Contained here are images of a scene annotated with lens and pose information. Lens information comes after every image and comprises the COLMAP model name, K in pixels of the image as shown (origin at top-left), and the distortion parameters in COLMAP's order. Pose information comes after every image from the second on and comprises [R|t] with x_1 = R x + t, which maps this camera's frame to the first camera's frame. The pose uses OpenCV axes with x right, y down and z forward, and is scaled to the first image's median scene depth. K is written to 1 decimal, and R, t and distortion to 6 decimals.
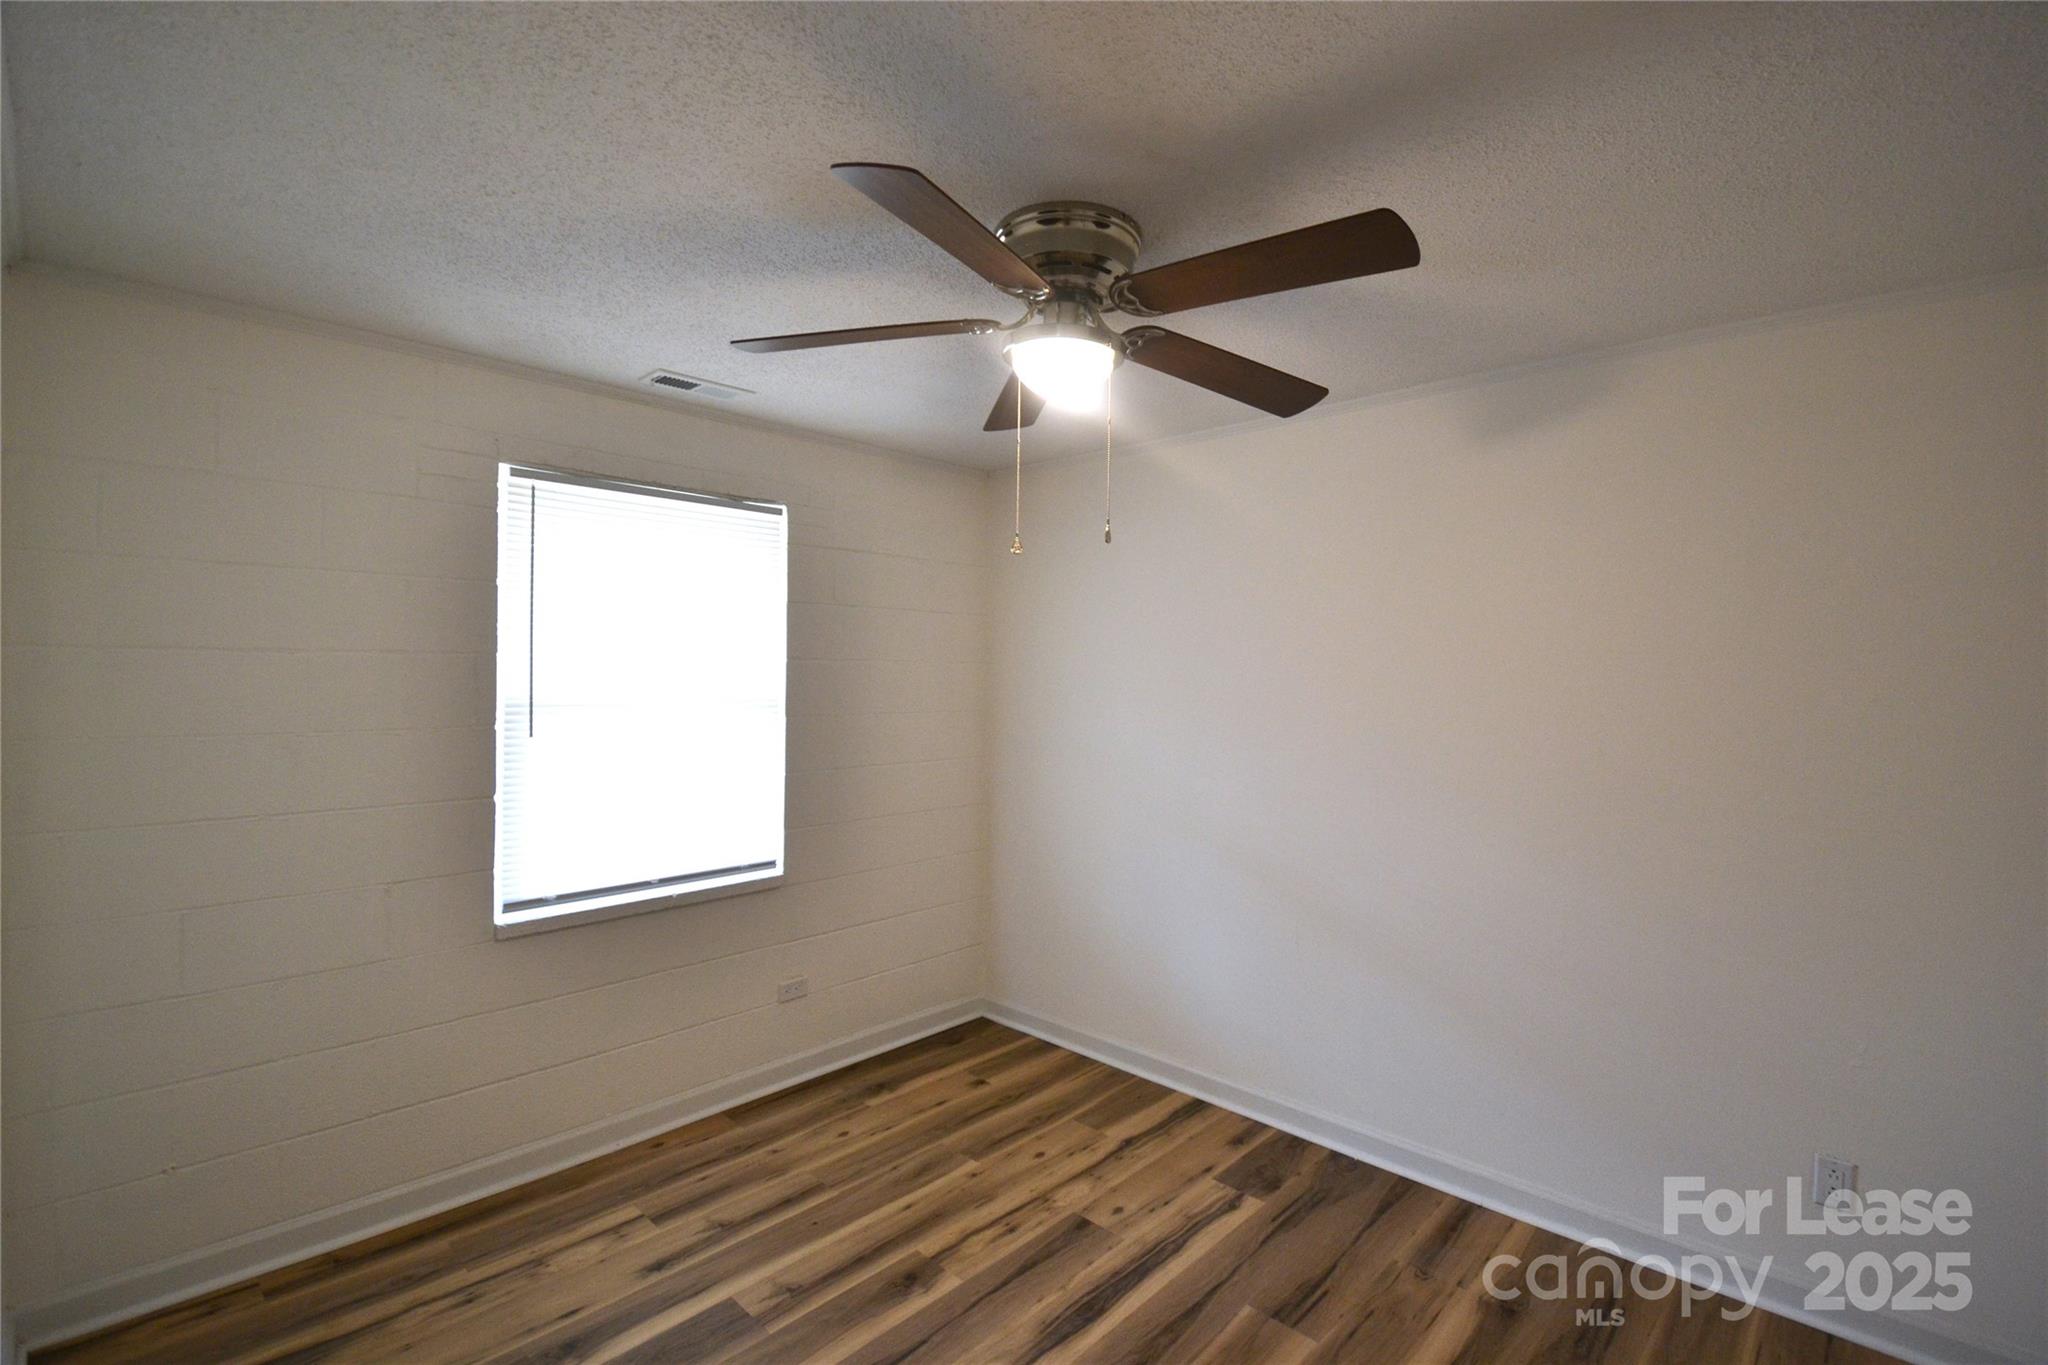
lens RADIAL K [[912.5, 0, 1031.4], [0, 912.5, 679.7], [0, 0, 1]] dist [0.001953, -0.011366]
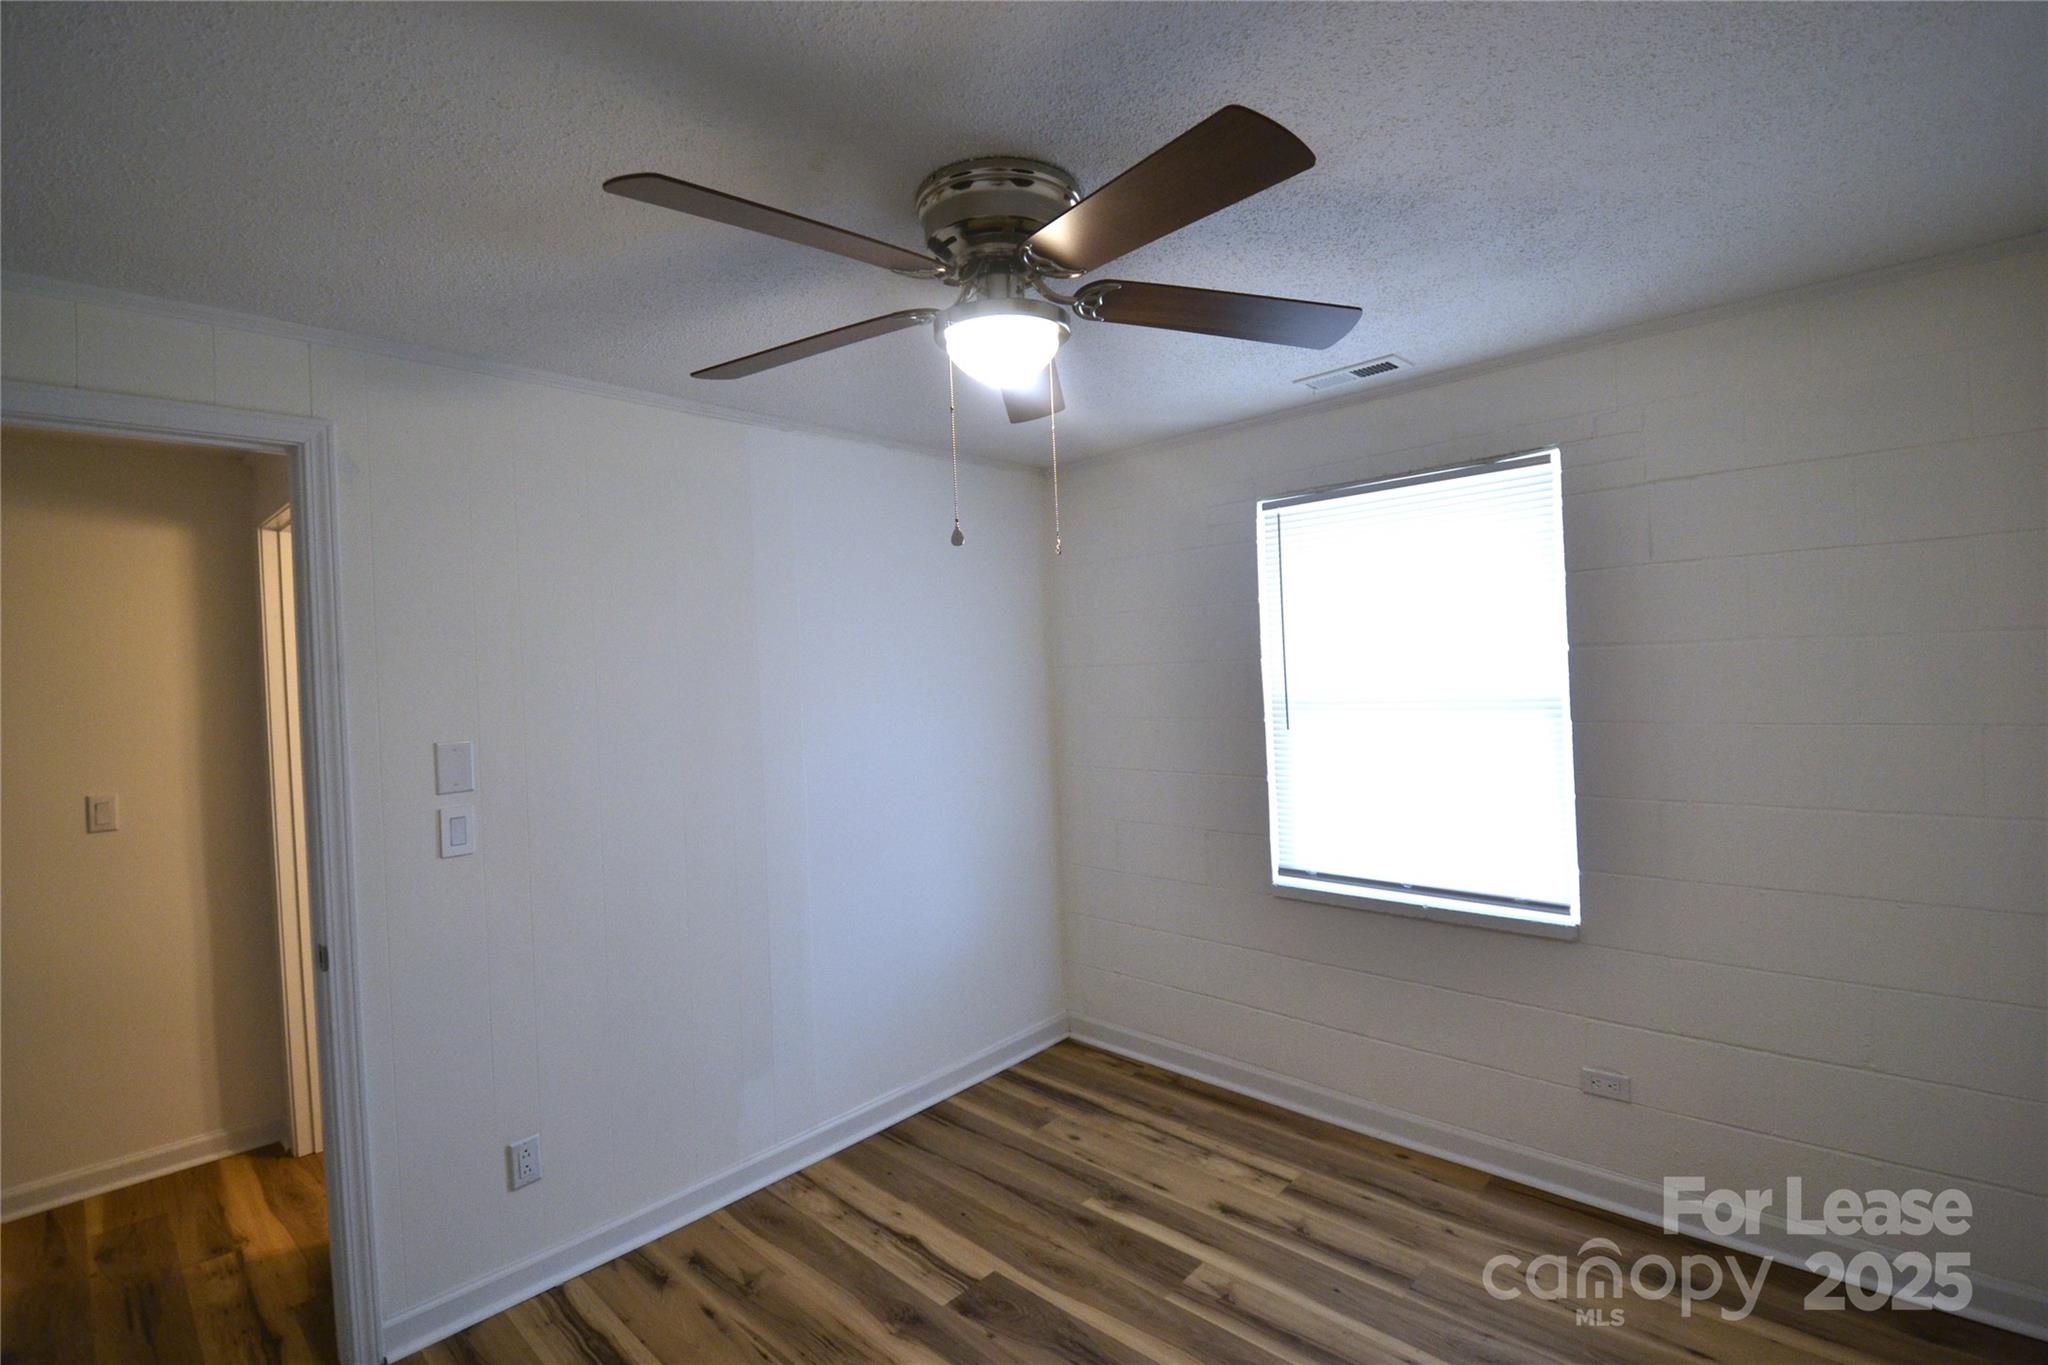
lens RADIAL K [[912.5, 0, 1027.7], [0, 912.5, 676.5], [0, 0, 1]] dist [0.001953, -0.011366]
pose [[0.010687, -0.005851, -0.999926, 0.621807], [0.030625, 0.999516, -0.005522, -0.008446], [0.999474, -0.030564, 0.010861, 0.671739]]
